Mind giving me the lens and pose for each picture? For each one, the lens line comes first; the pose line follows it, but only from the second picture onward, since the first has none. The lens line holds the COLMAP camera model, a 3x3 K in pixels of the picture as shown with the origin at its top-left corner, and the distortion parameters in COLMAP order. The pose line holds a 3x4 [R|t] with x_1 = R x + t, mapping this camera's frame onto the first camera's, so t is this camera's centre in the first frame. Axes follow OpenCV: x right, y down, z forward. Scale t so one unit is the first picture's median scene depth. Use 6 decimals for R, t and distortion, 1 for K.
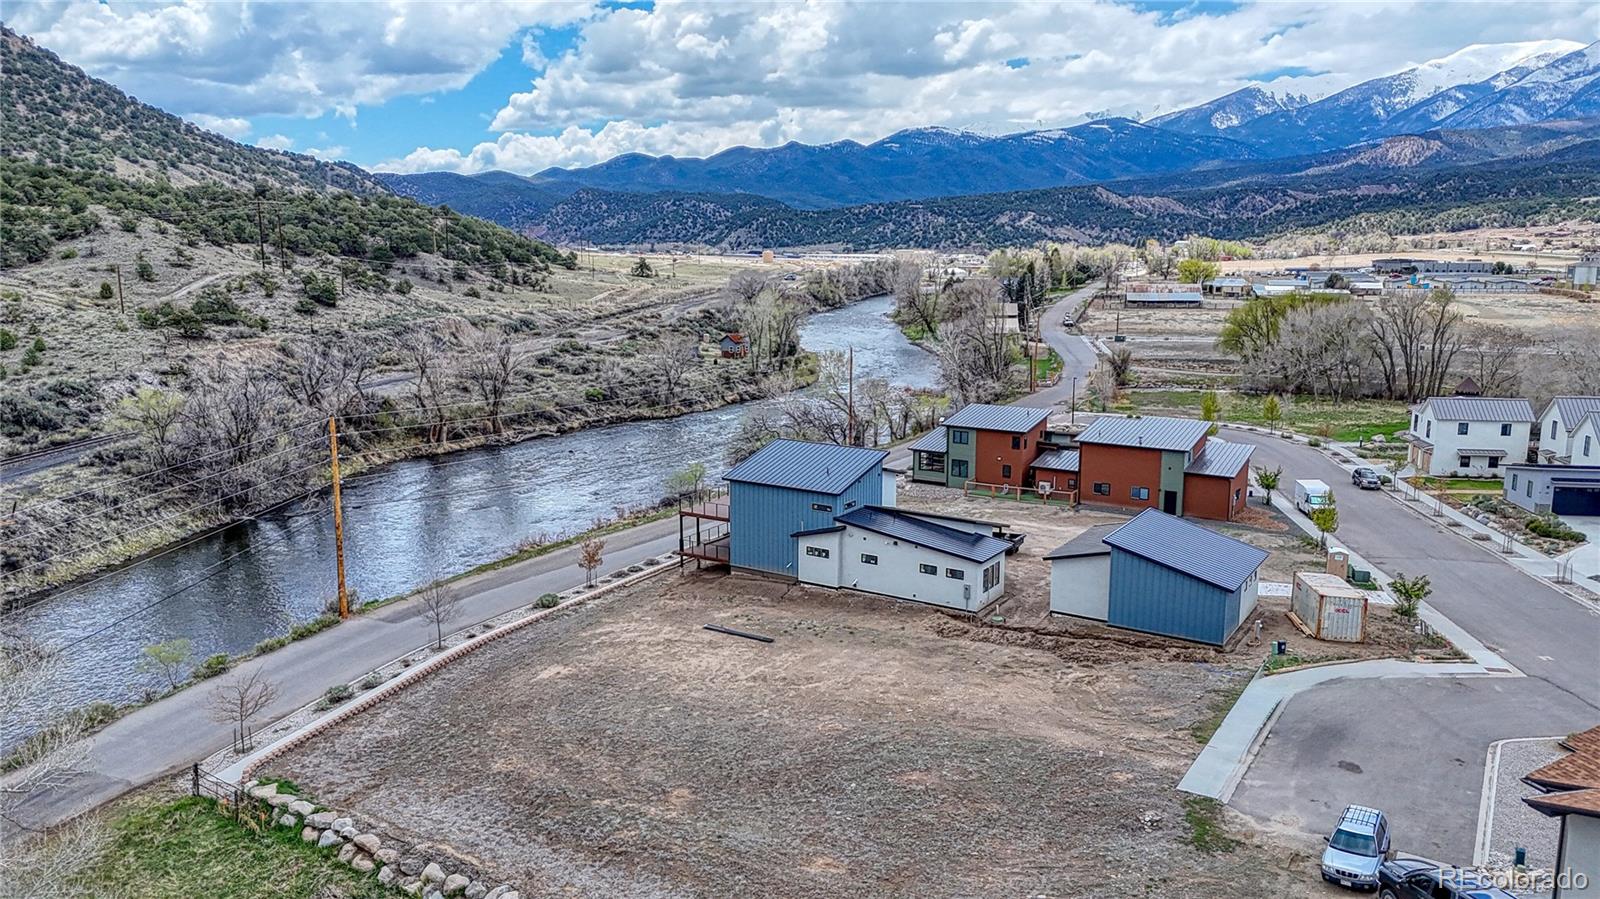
lens RADIAL K [[1165.6, 0, 797.0], [0, 1165.6, 459.1], [0, 0, 1]] dist [0.095953, -0.097023]
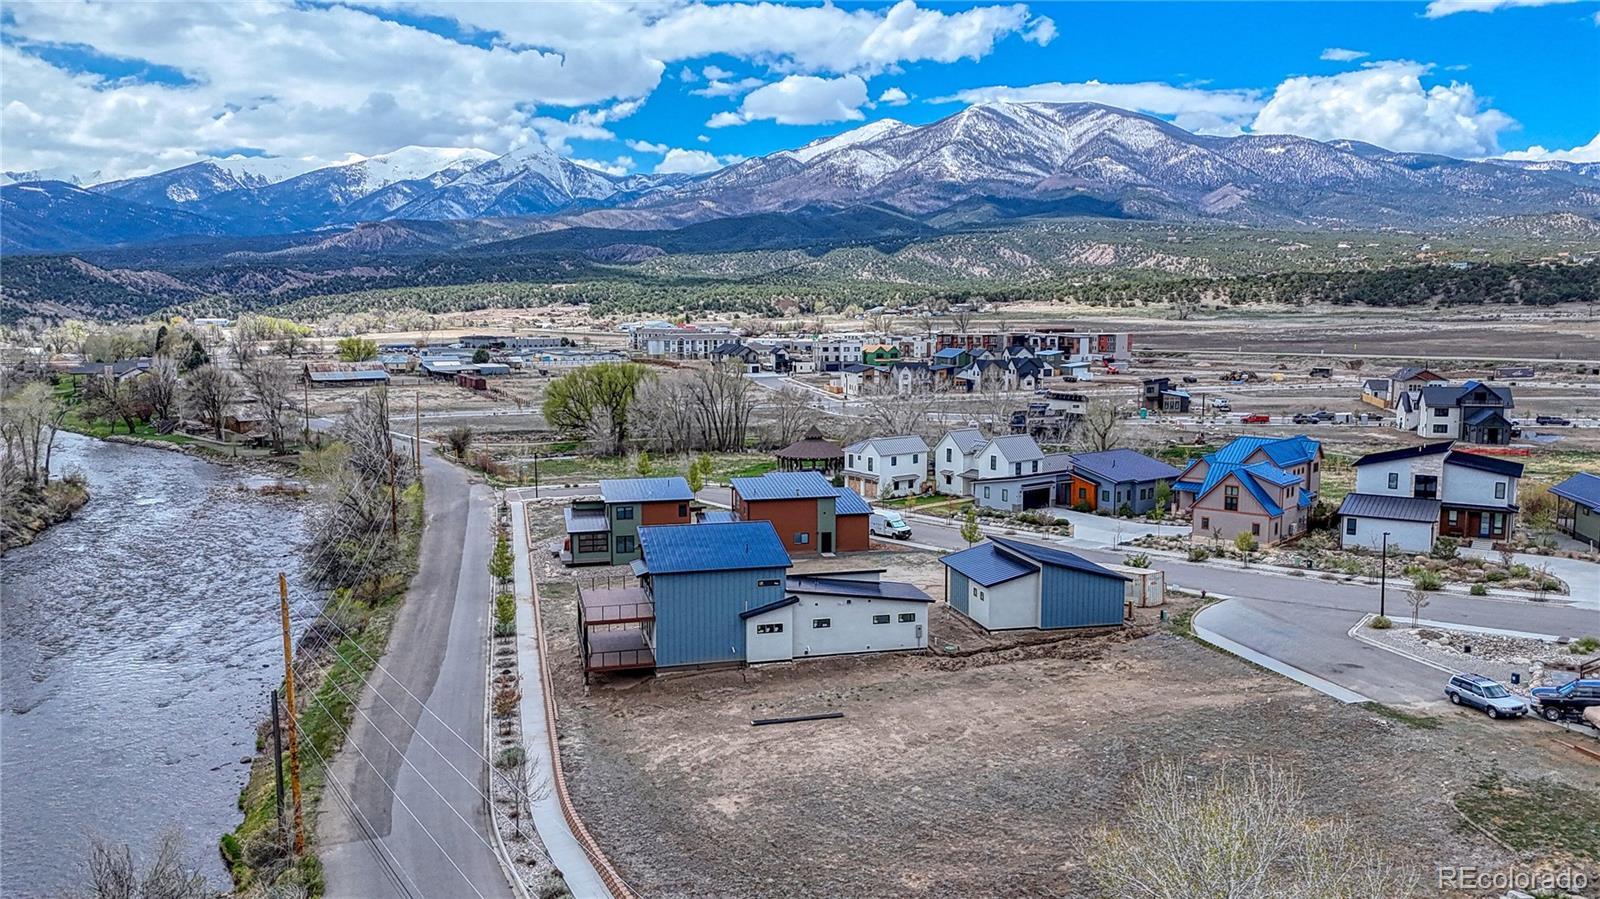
lens RADIAL K [[1164.0, 0, 797.4], [0, 1164.0, 462.8], [0, 0, 1]] dist [0.112567, -0.136662]
pose [[0.689518, -0.095314, 0.717970, -0.128854], [0.139058, 0.990282, -0.002083, -0.010613], [-0.710794, 0.101276, 0.696071, 0.052753]]
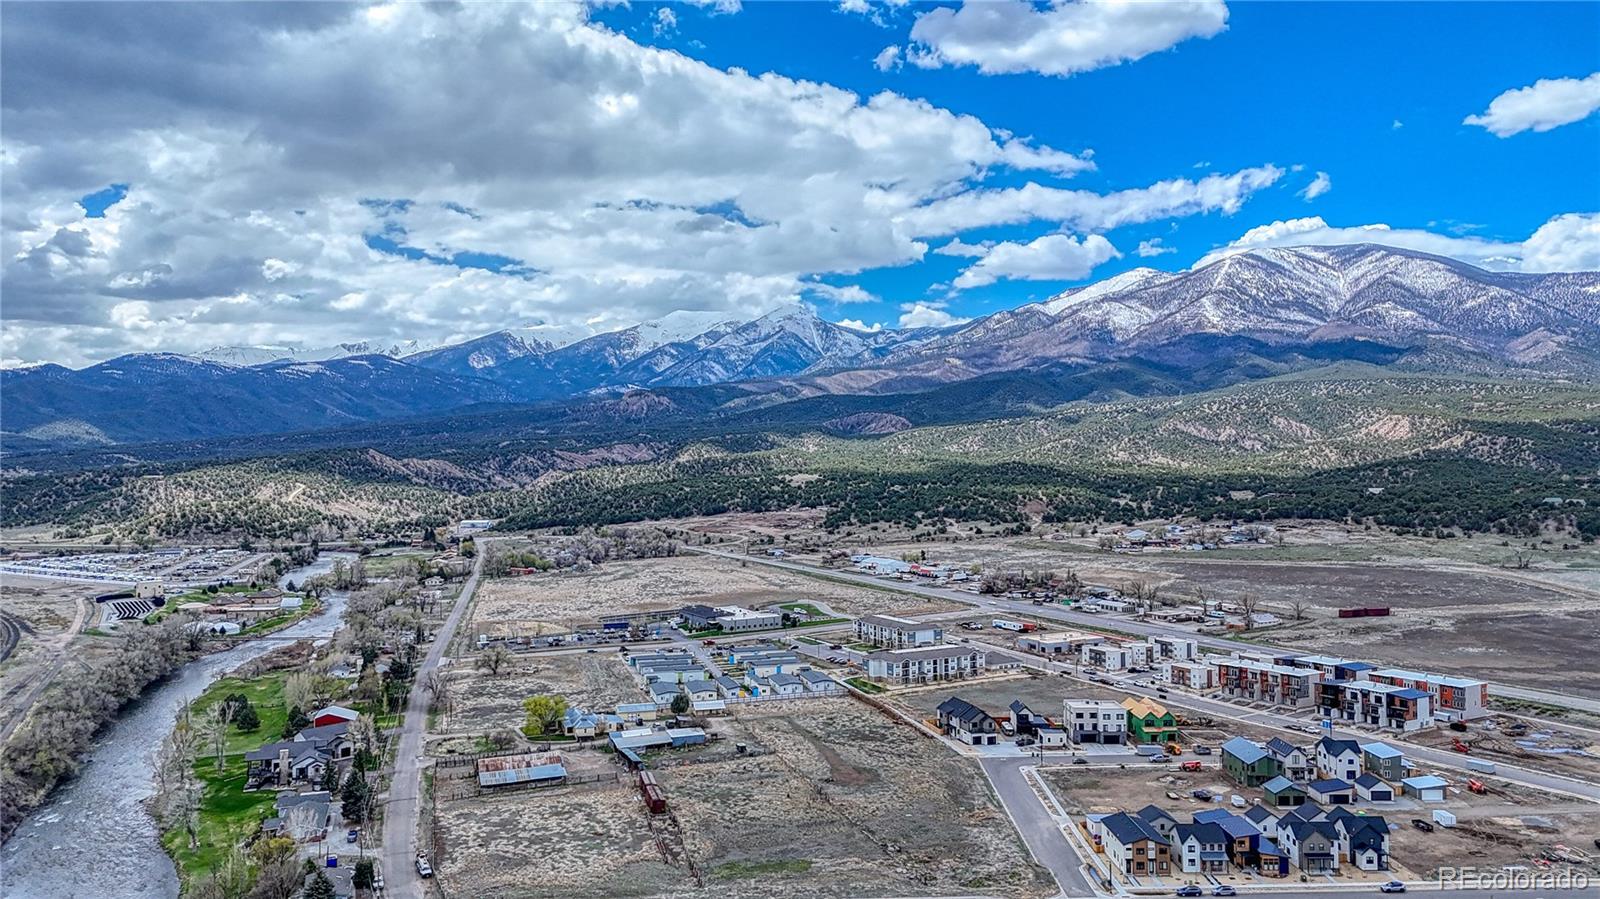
lens RADIAL K [[1170.2, 0, 797.8], [0, 1170.2, 454.5], [0, 0, 1]] dist [0.076852, -0.064812]
pose [[0.825251, -0.005775, 0.564737, -0.006717], [0.113075, 0.981390, -0.155201, -0.188208], [-0.553331, 0.191937, 0.810546, 0.130377]]
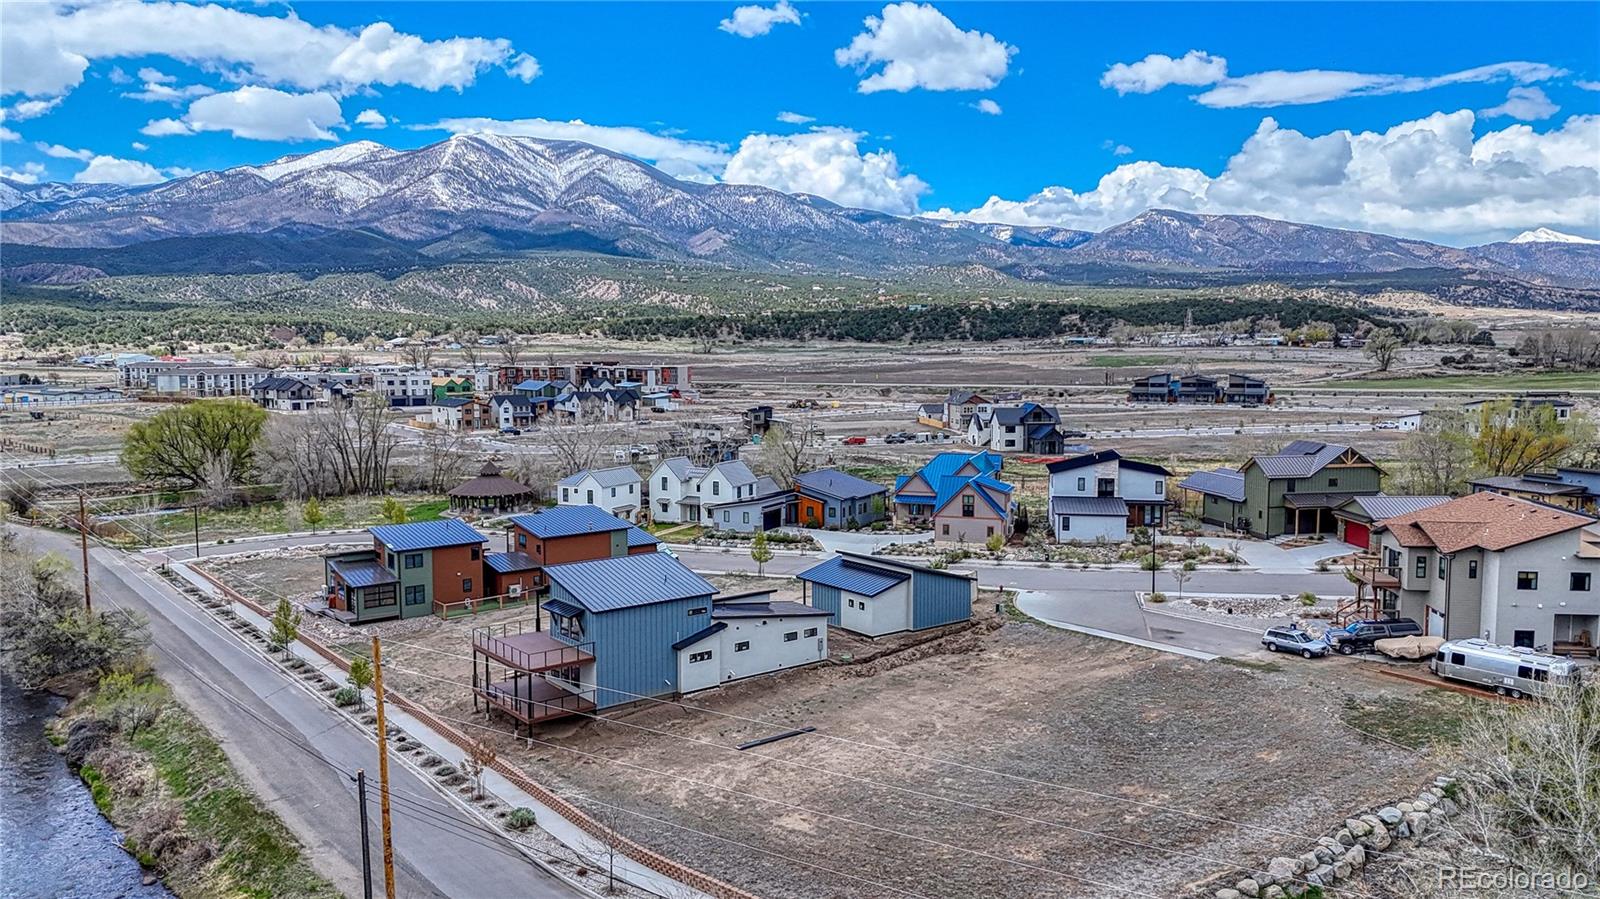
lens RADIAL K [[1165.6, 0, 797.0], [0, 1165.6, 459.1], [0, 0, 1]] dist [0.095953, -0.097023]
pose [[0.334835, -0.095159, 0.937460, -0.169528], [0.181049, 0.982847, 0.035100, -0.020623], [-0.924720, 0.157974, 0.346320, 0.105635]]
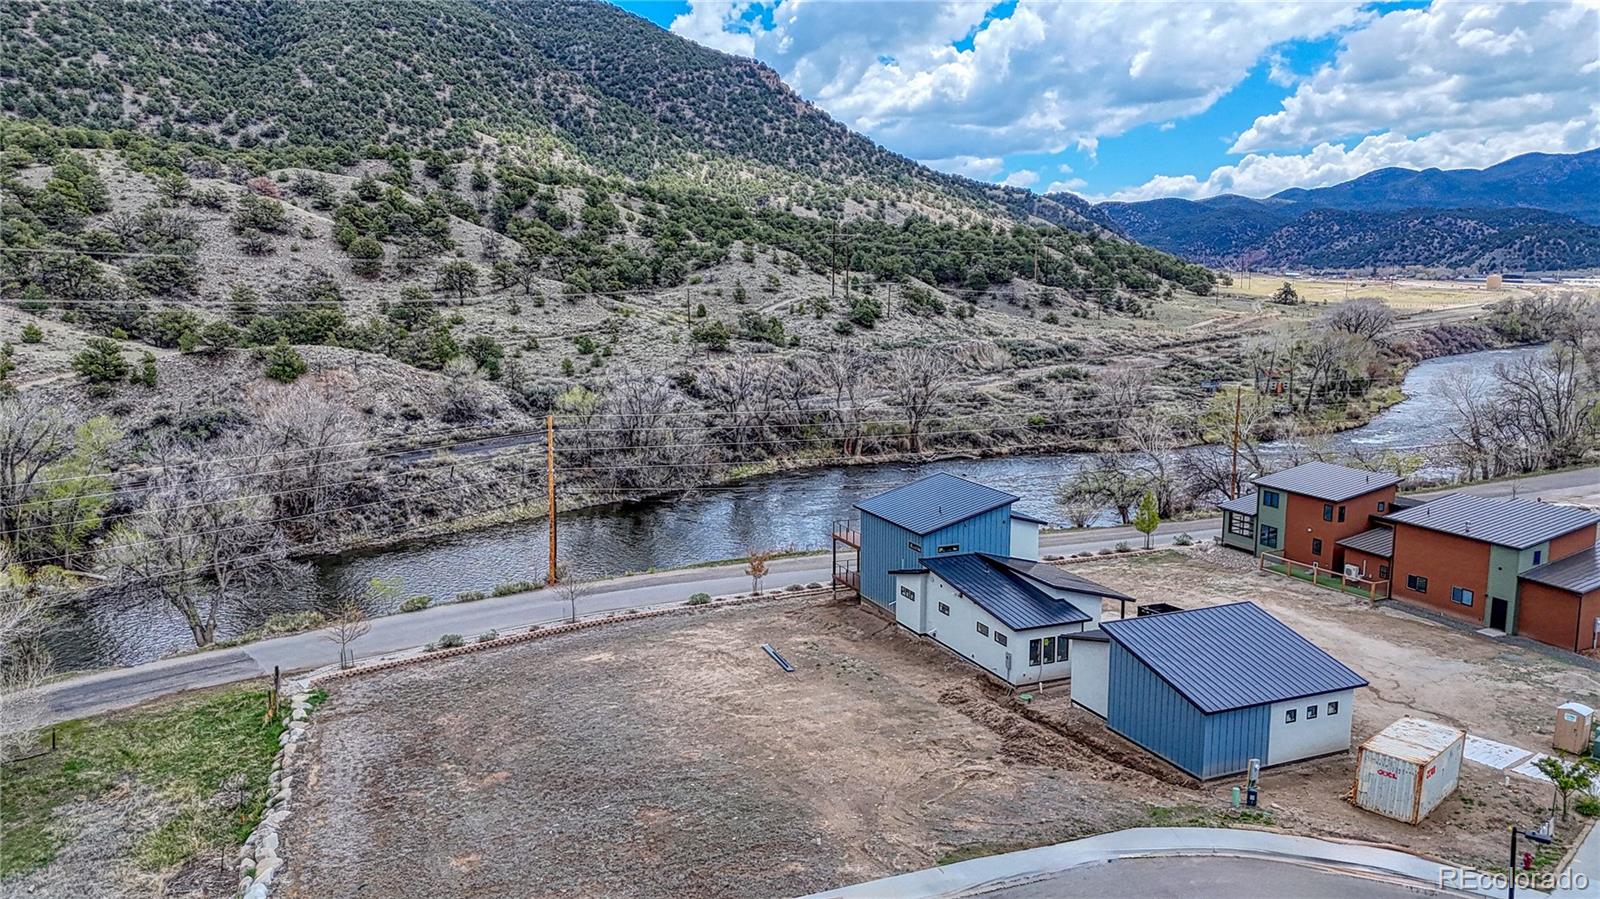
lens RADIAL K [[1165.6, 0, 797.0], [0, 1165.6, 459.1], [0, 0, 1]] dist [0.095953, -0.097023]
pose [[0.829880, 0.092221, -0.550268, 0.087934], [-0.103927, 0.994535, 0.009941, -0.005588], [0.548178, 0.048938, 0.834929, 0.028914]]
